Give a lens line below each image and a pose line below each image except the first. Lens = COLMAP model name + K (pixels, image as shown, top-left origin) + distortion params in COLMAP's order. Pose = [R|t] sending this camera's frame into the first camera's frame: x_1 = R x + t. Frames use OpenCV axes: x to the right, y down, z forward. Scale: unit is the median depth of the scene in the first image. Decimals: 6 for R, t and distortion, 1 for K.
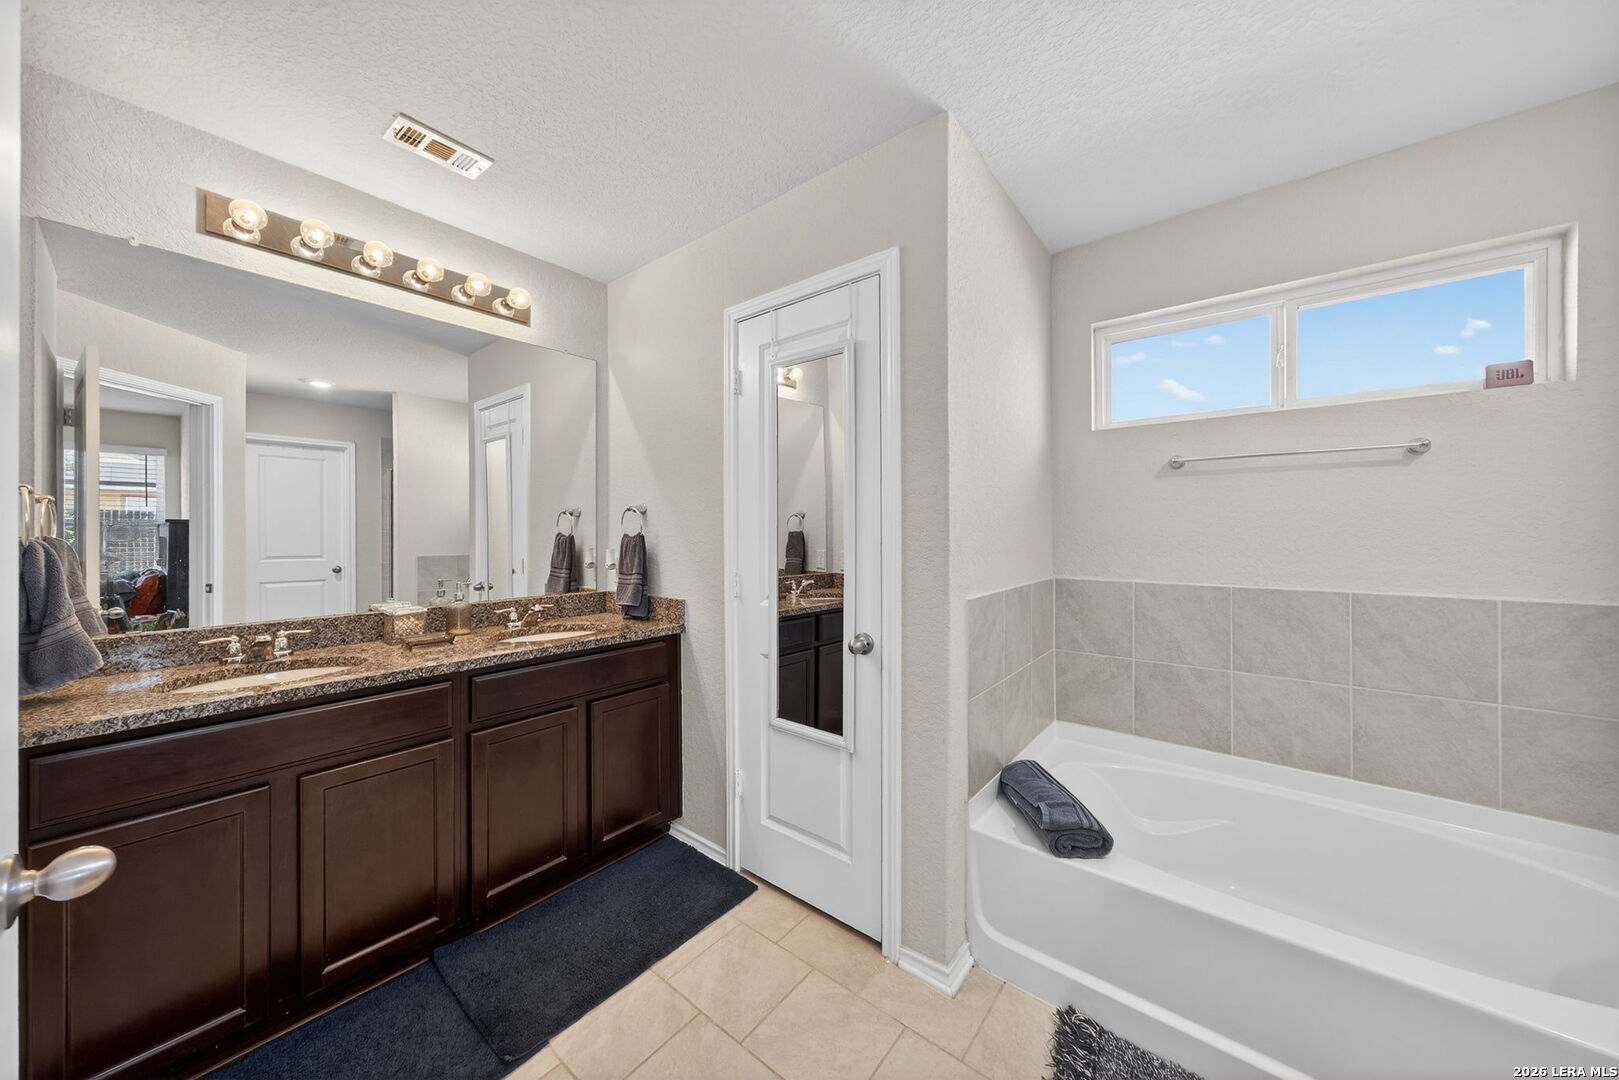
lens RADIAL K [[553.2, 0, 810.1], [0, 553.2, 533.8], [0, 0, 1]] dist [-0.005501, 0.001327]
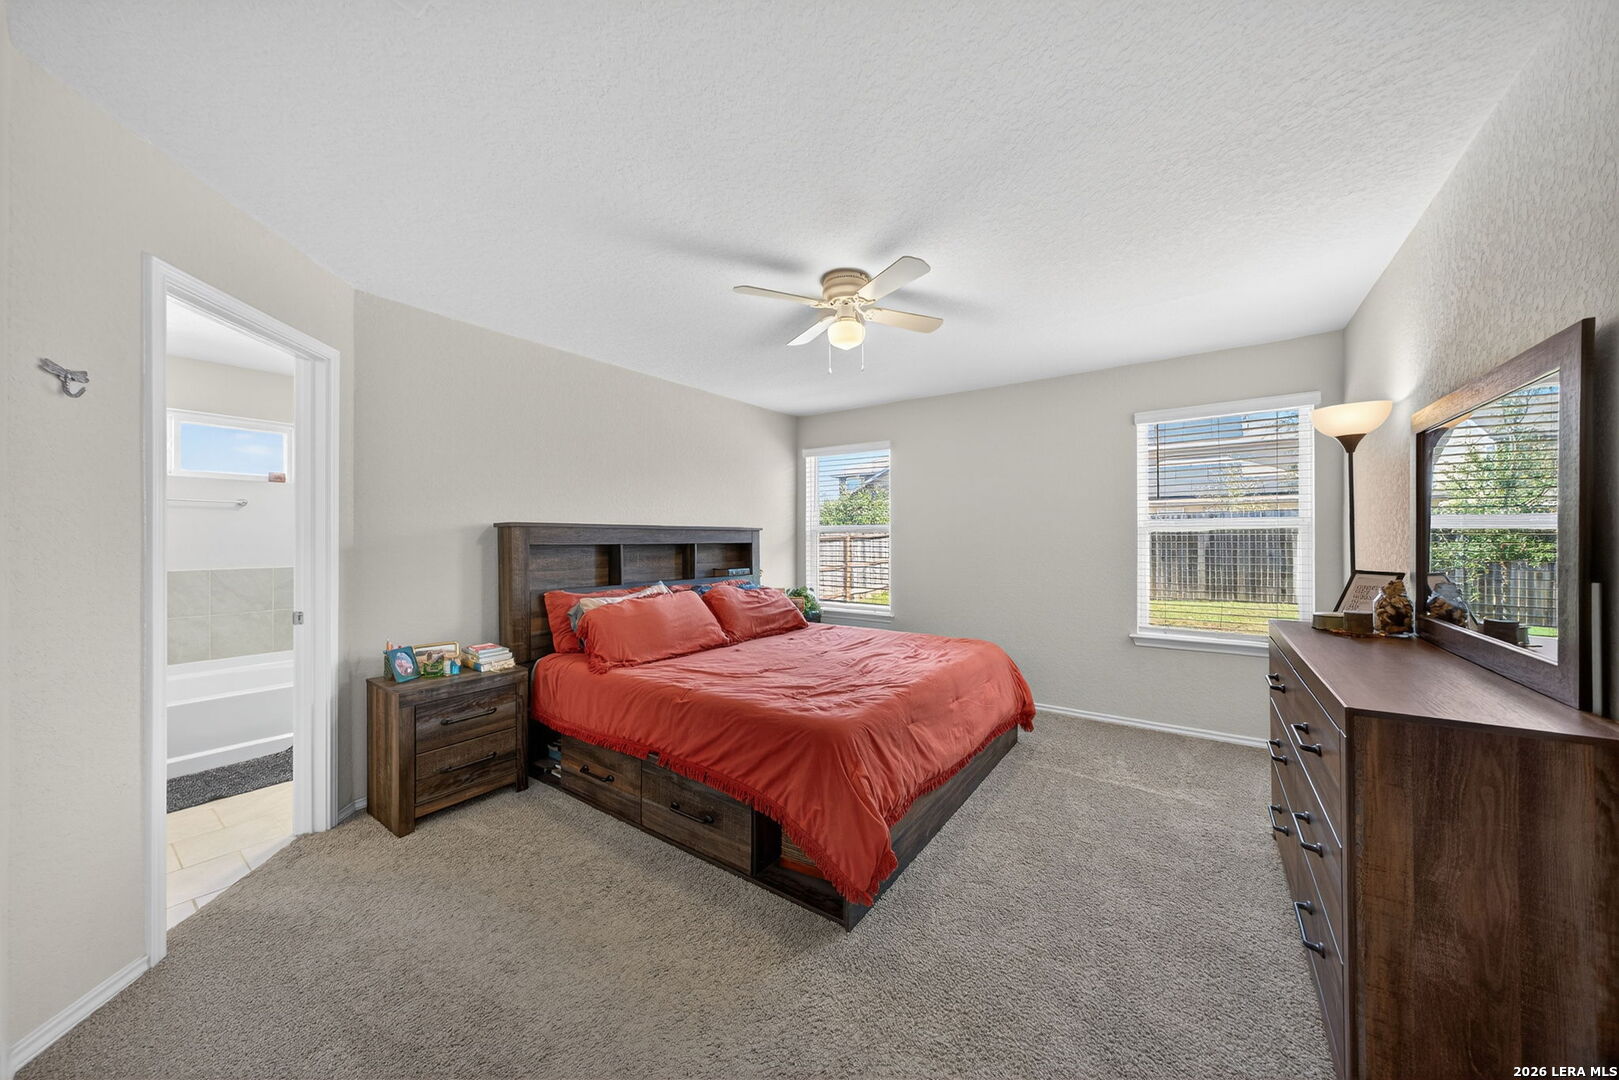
lens RADIAL K [[553.2, 0, 815.5], [0, 553.2, 537.0], [0, 0, 1]] dist [-0.005501, 0.001327]
pose [[-0.077323, 0.011306, 0.996942, -1.363073], [0.004080, 0.999931, -0.011023, 0.018637], [-0.996998, 0.003215, -0.077363, -1.200151]]
